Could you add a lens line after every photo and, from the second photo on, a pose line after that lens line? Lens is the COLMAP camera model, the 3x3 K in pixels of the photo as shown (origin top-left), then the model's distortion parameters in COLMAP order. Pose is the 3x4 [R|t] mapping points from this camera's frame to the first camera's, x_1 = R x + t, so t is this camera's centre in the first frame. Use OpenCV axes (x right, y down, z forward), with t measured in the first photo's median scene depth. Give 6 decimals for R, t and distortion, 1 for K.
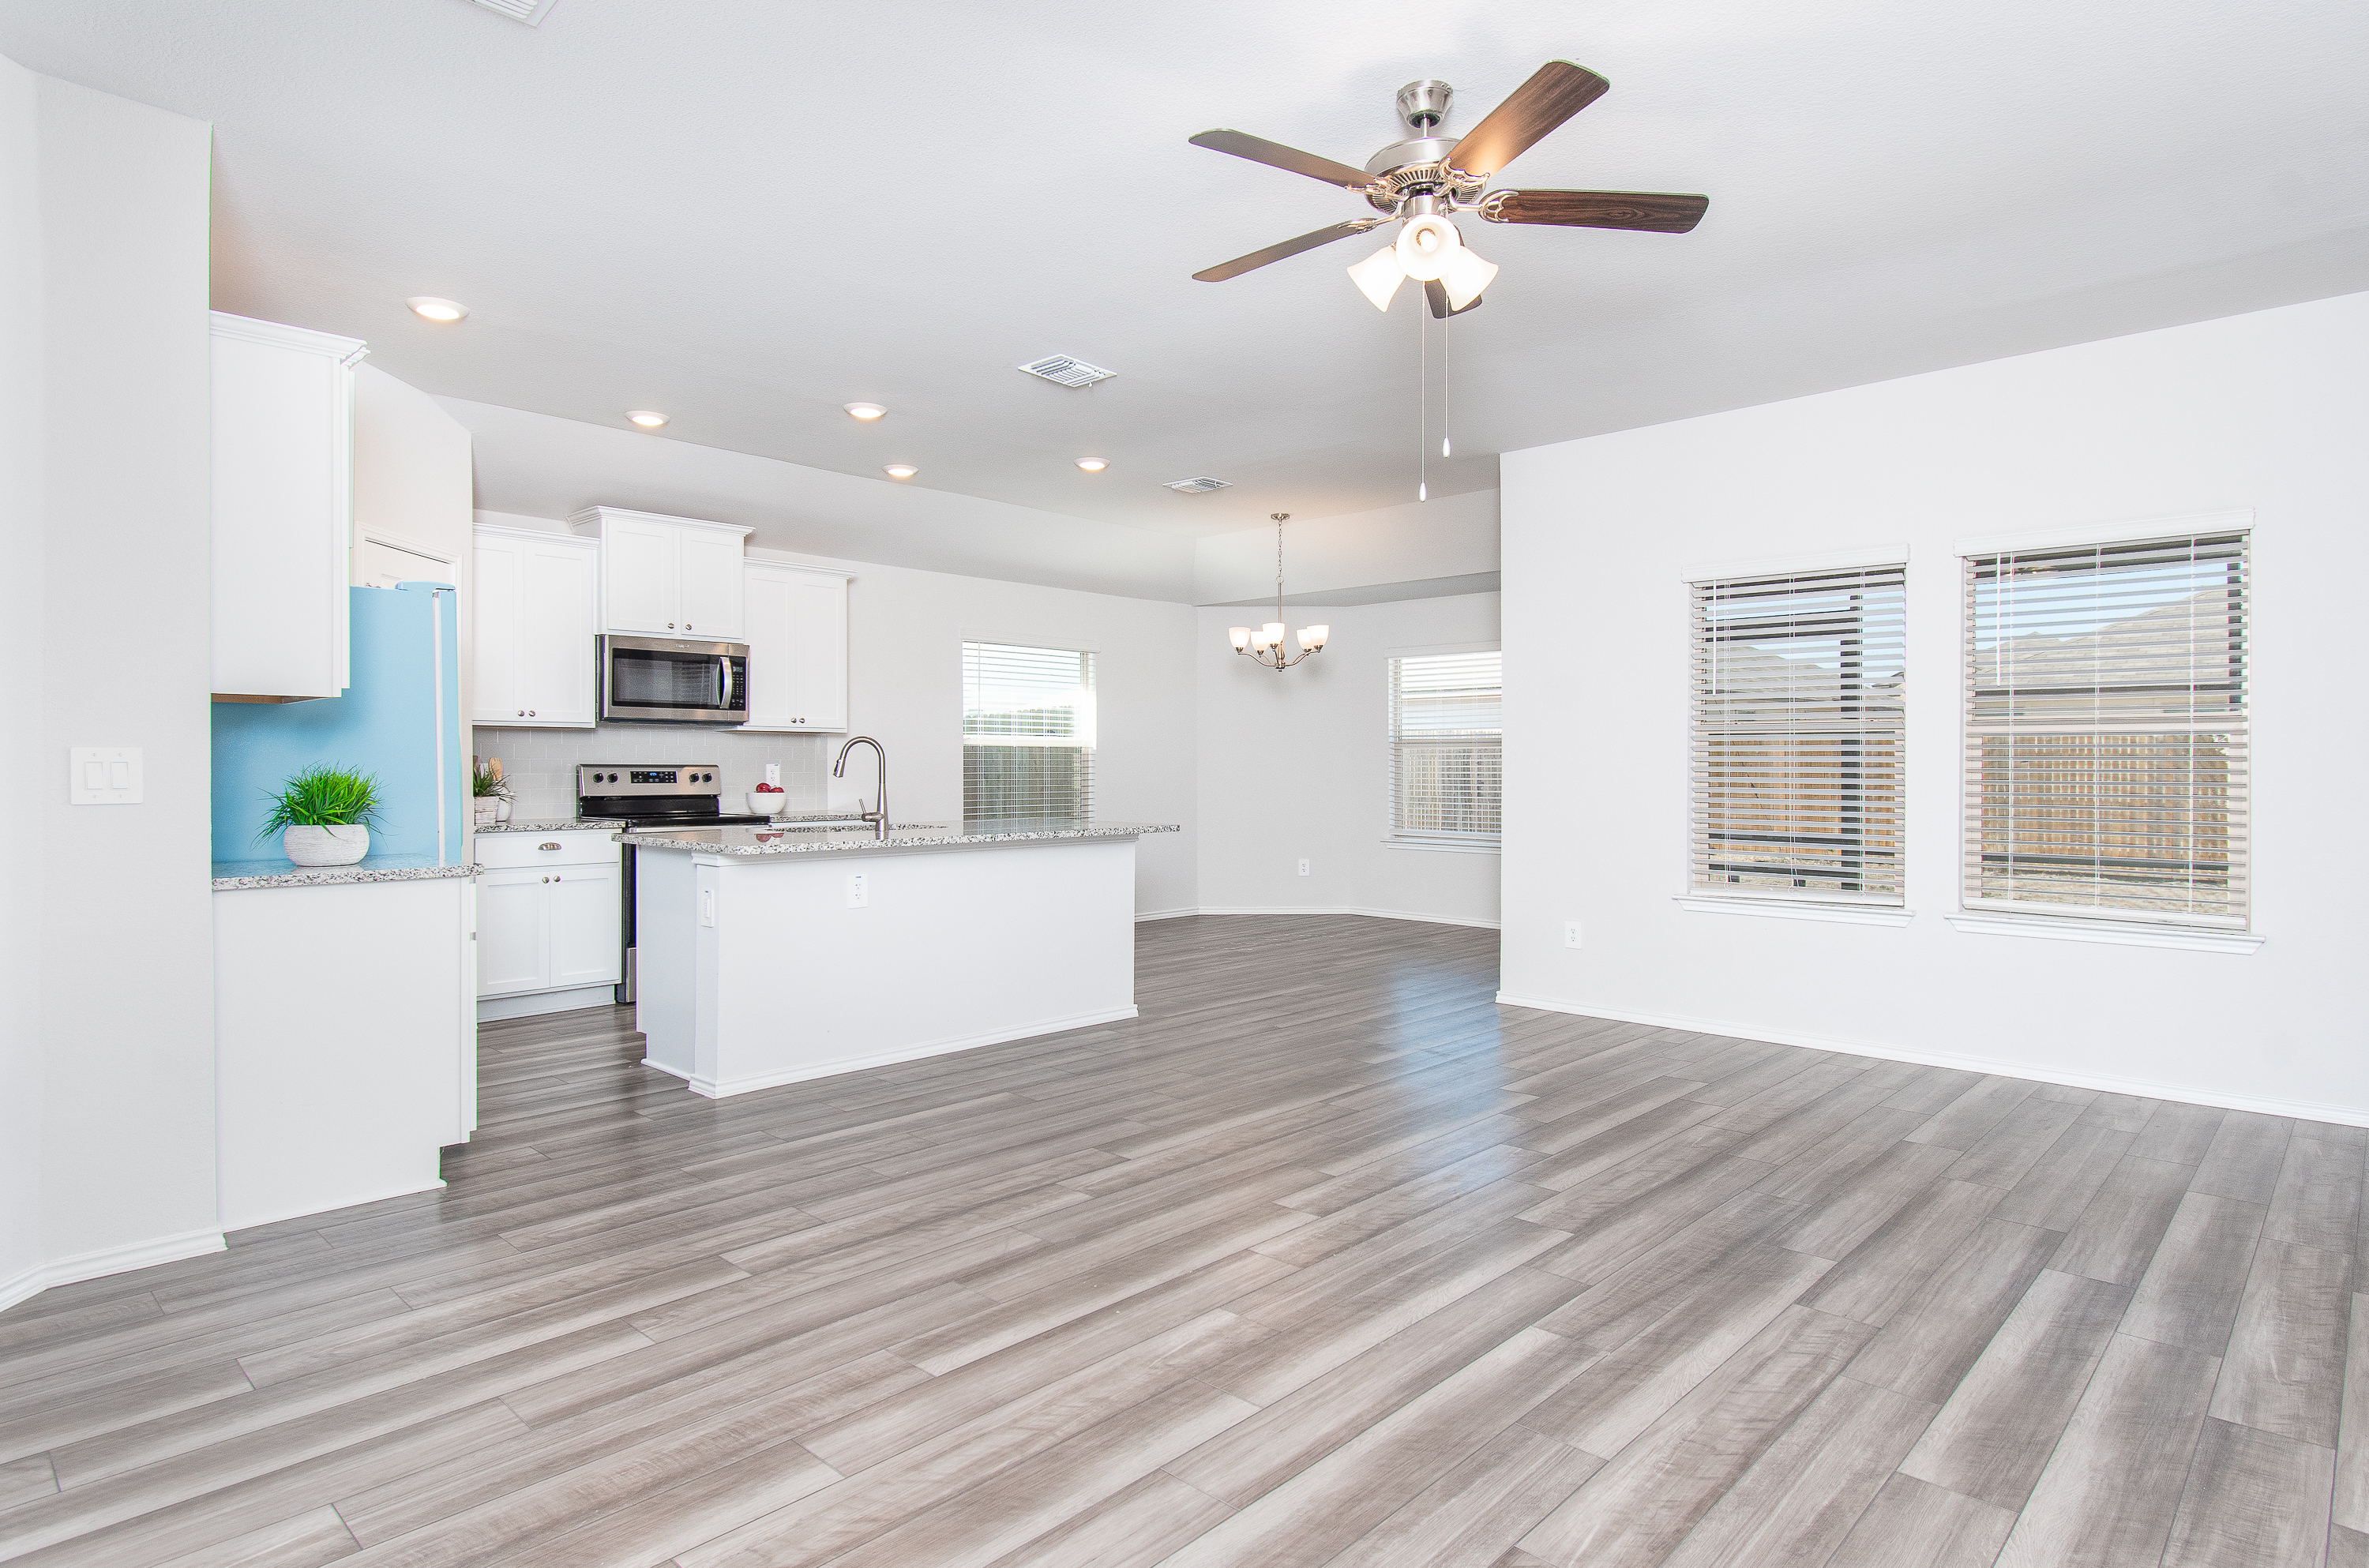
lens RADIAL K [[1294.3, 0, 1190.0], [0, 1294.3, 771.8], [0, 0, 1]] dist [-0.004788, -0.000375]
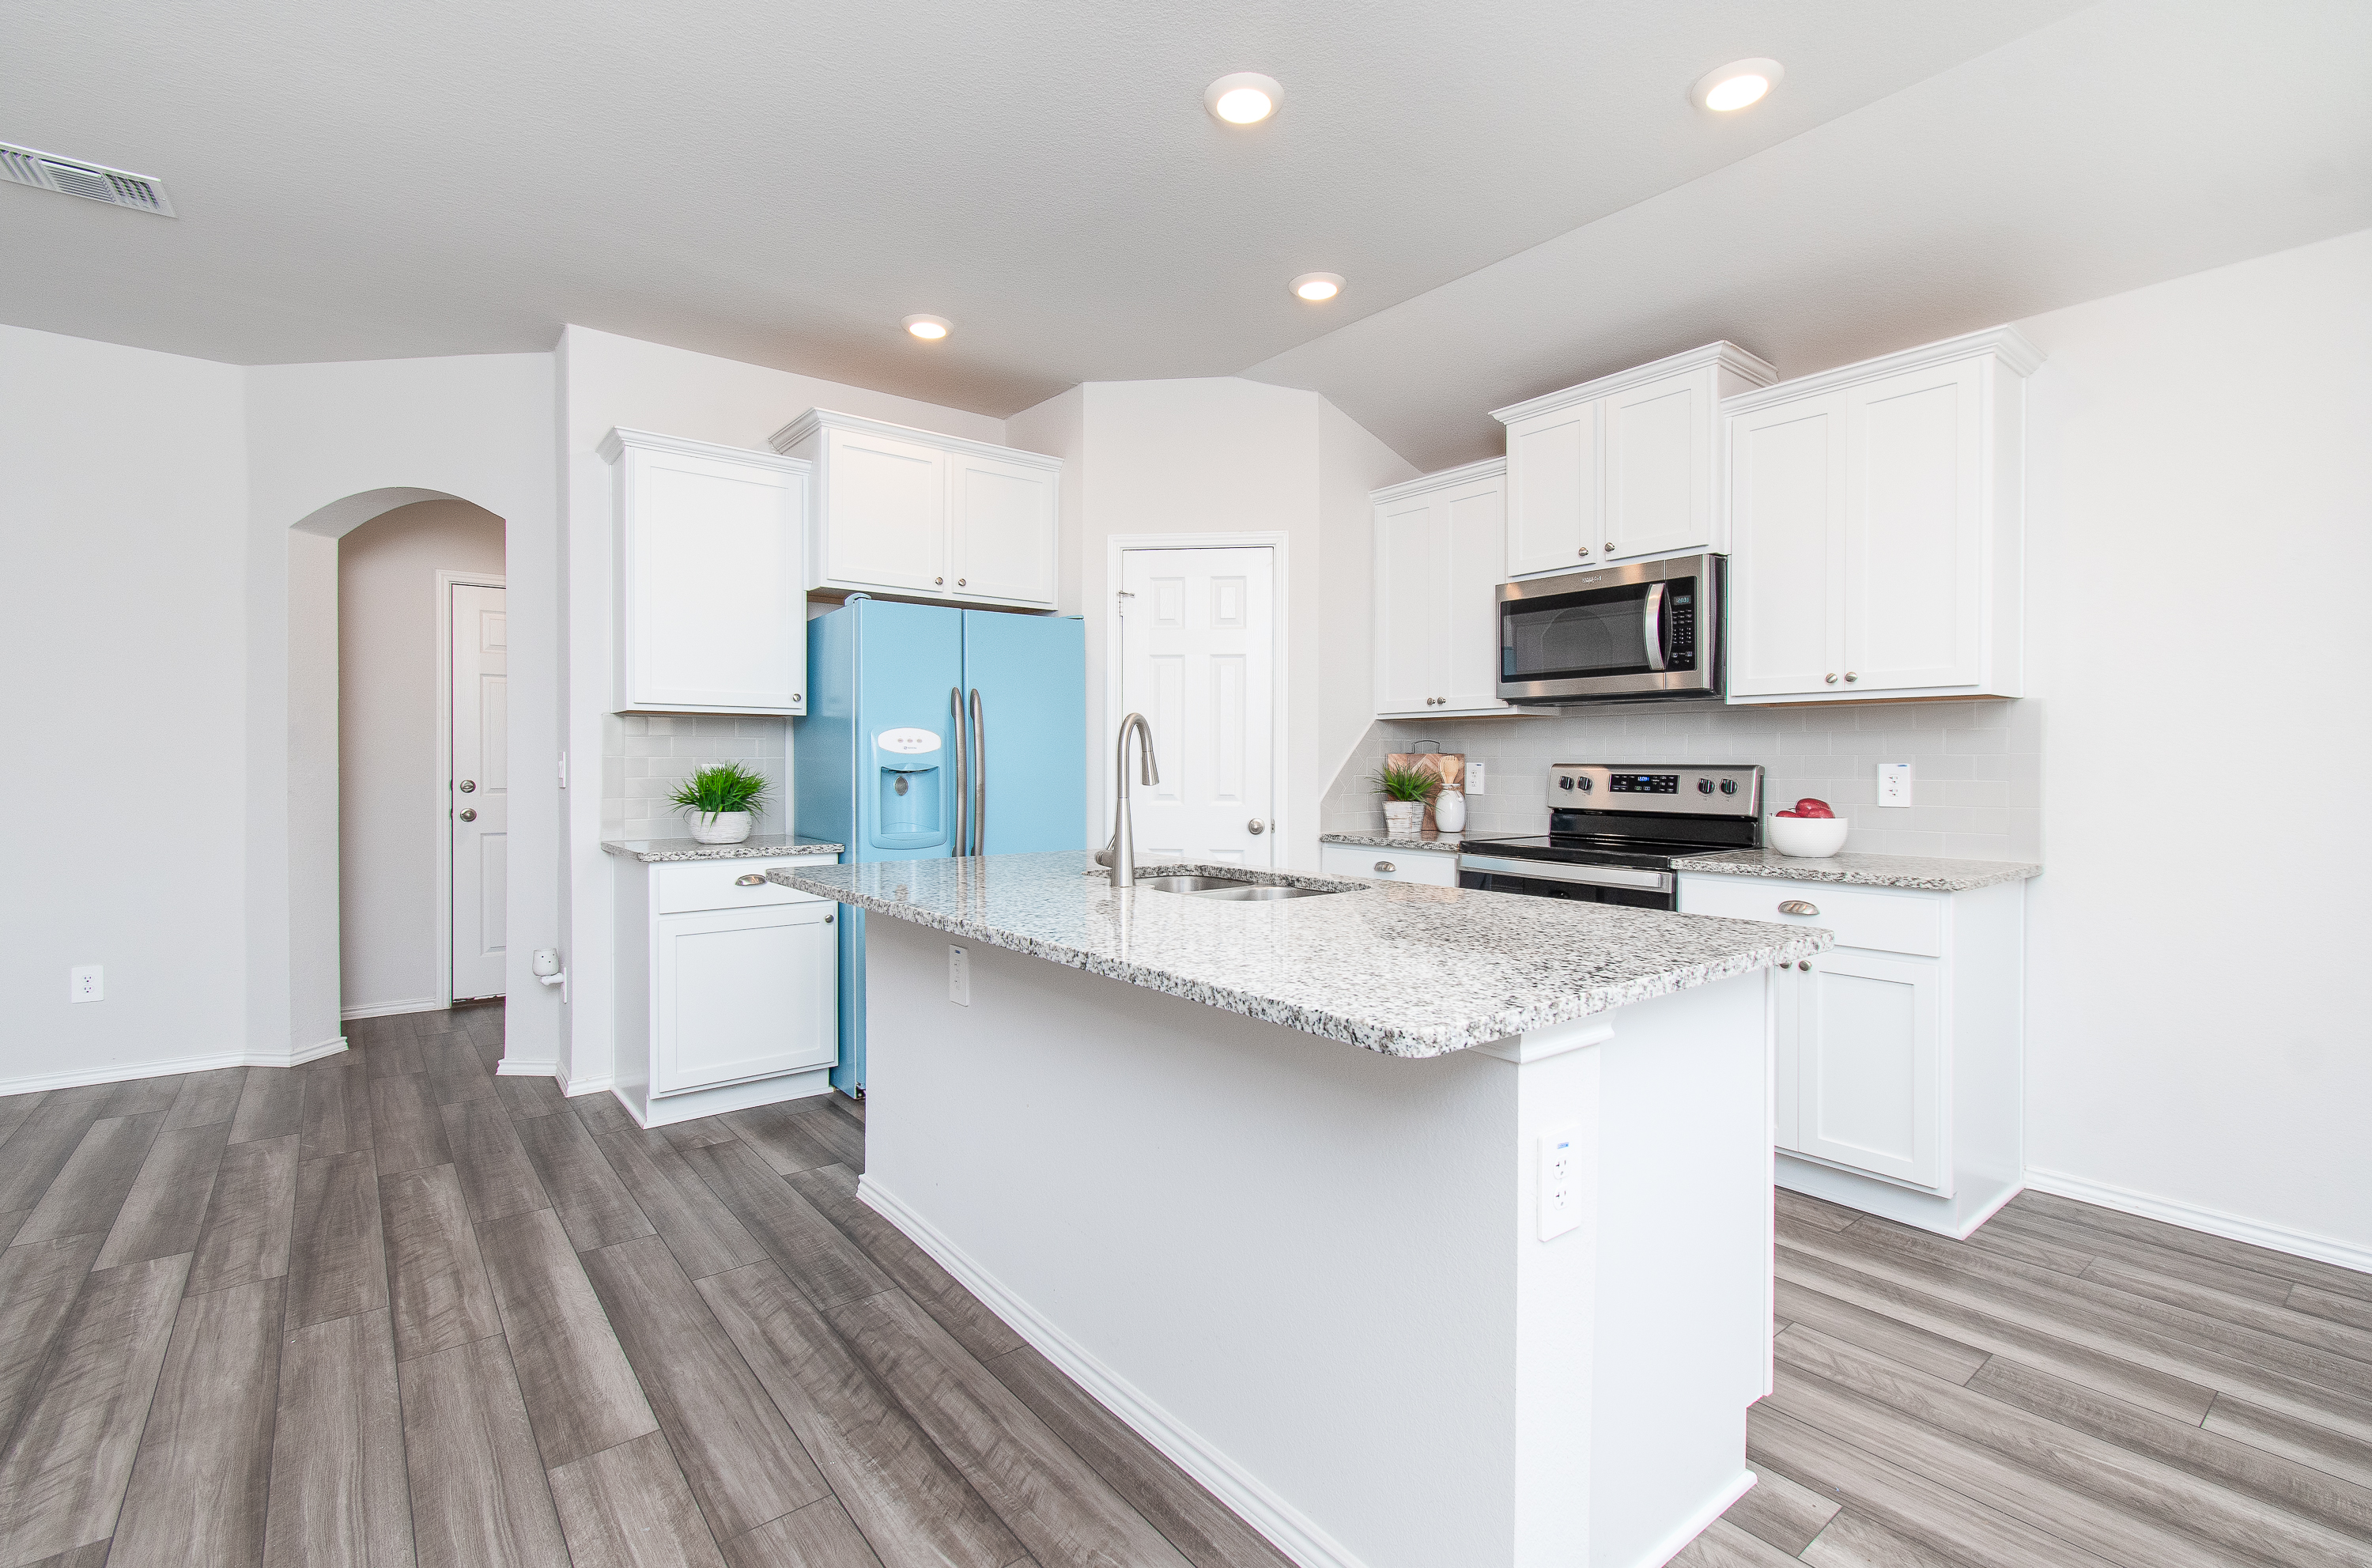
lens RADIAL K [[1061.5, 0, 1191.4], [0, 1061.5, 770.8], [0, 0, 1]] dist [-0.002653, -0.001433]
pose [[-0.130515, 0.002365, -0.991443, 0.185547], [-0.008675, 0.999956, 0.003528, -0.002831], [0.991408, 0.009061, -0.130489, 1.018968]]
